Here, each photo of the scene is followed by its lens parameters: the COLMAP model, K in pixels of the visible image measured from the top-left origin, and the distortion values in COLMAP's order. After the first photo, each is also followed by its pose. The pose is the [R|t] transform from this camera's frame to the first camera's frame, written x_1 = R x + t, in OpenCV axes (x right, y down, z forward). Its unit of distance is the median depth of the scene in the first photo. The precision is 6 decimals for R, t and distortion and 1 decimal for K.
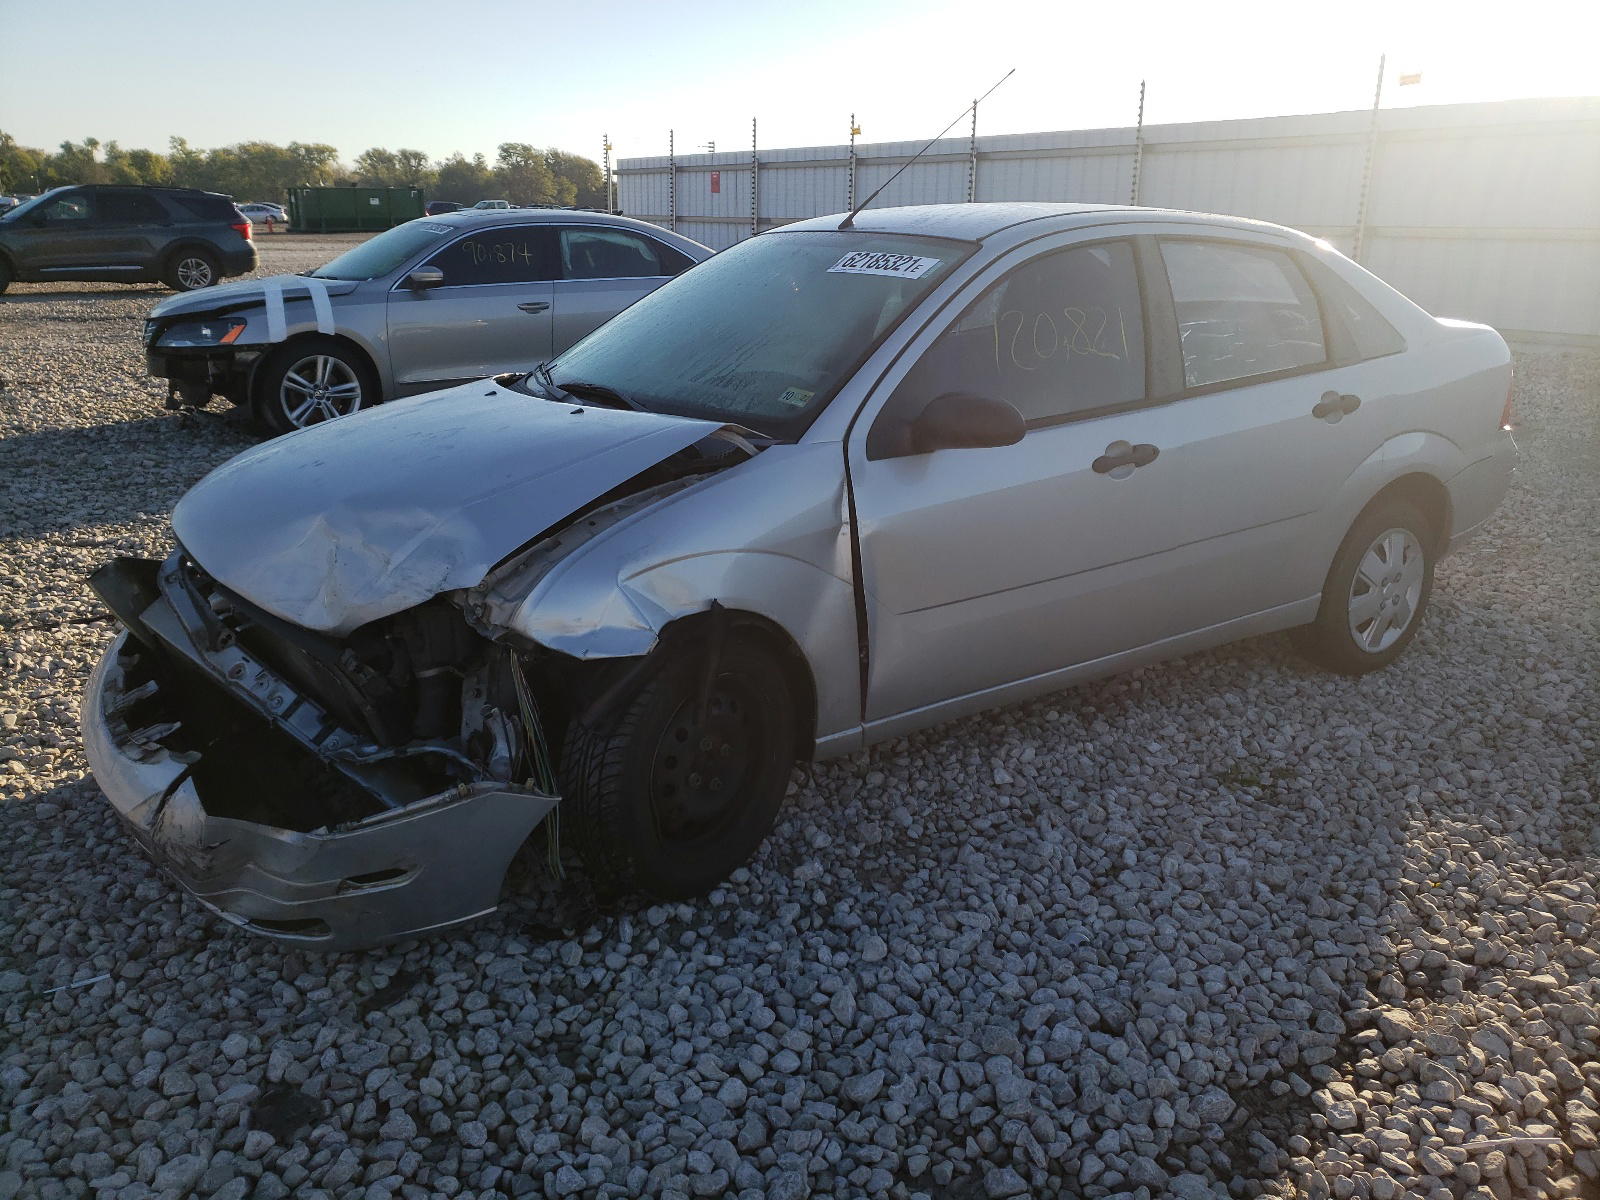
lens RADIAL K [[1211.5, 0, 794.7], [0, 1211.5, 600.2], [0, 0, 1]] dist [0.026492, -0.008182]
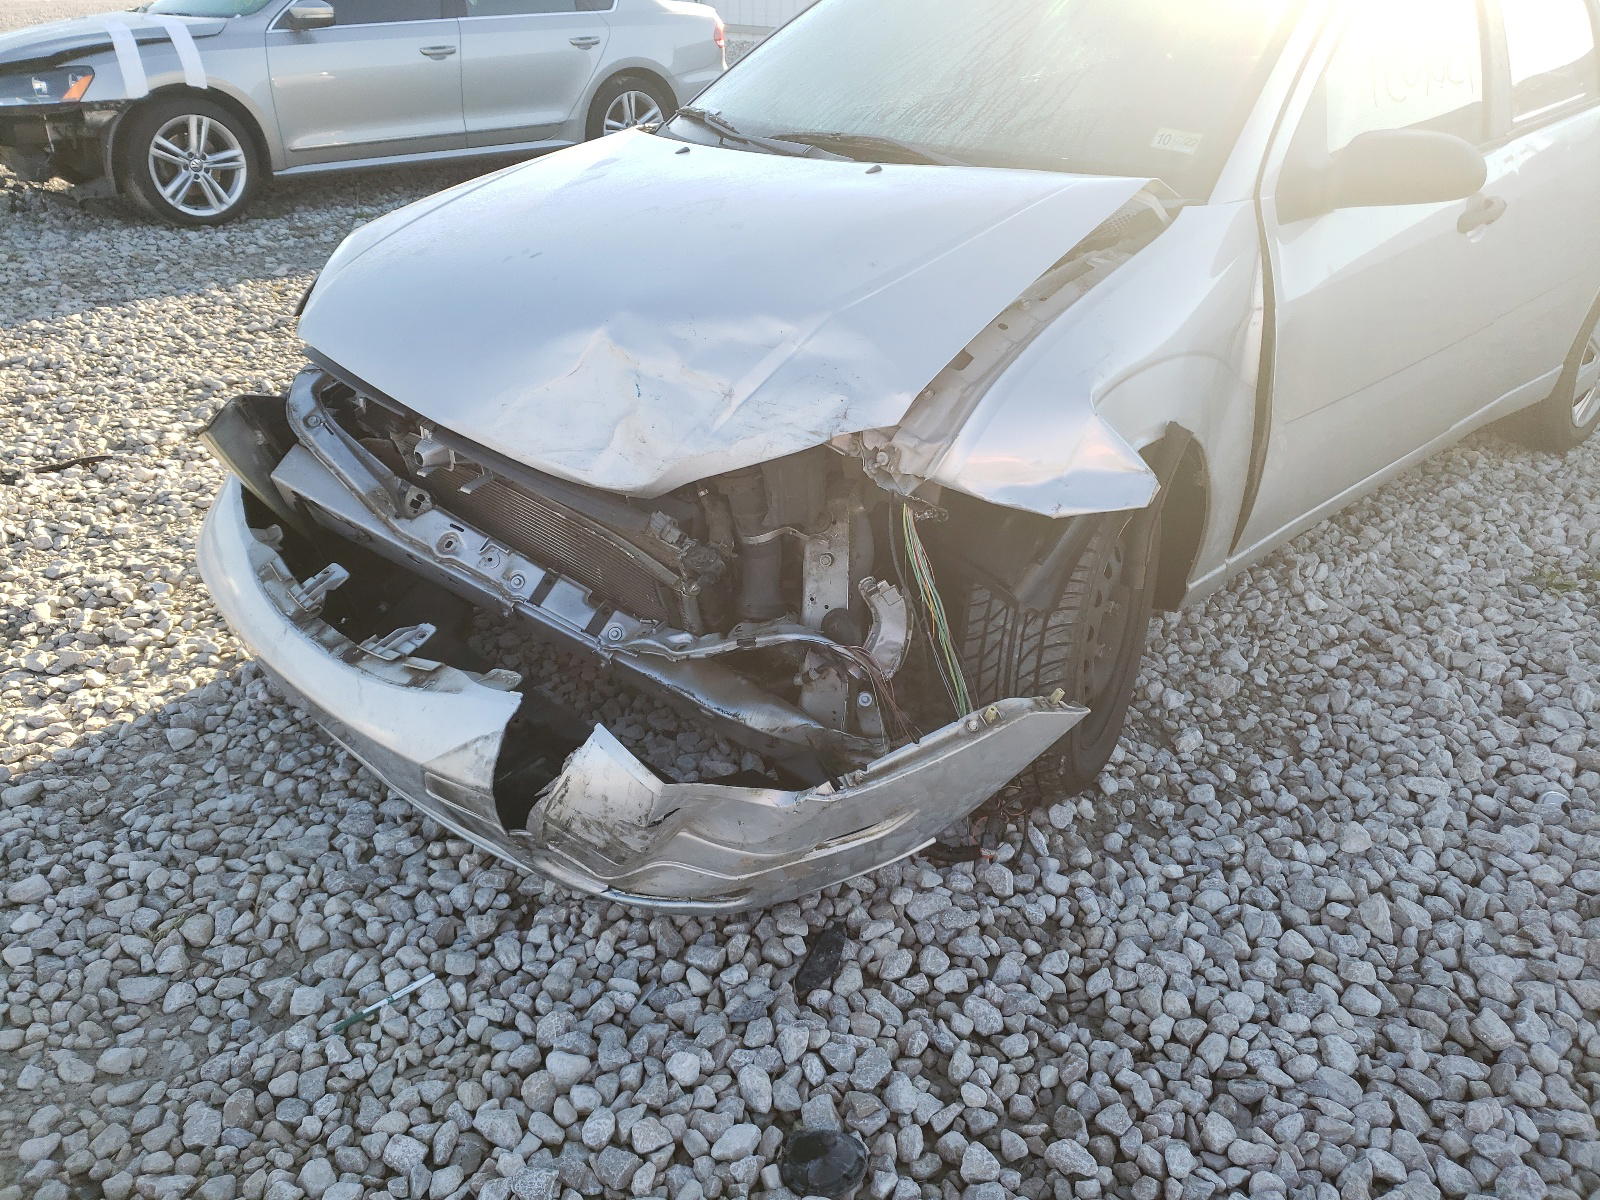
lens RADIAL K [[1211.5, 0, 804.4], [0, 1211.5, 590.3], [0, 0, 1]] dist [0.026492, -0.008182]
pose [[0.987624, -0.069252, 0.140726, -0.360336], [0.043960, 0.983502, 0.175472, -0.036821], [-0.150556, -0.167114, 0.974375, 0.240728]]
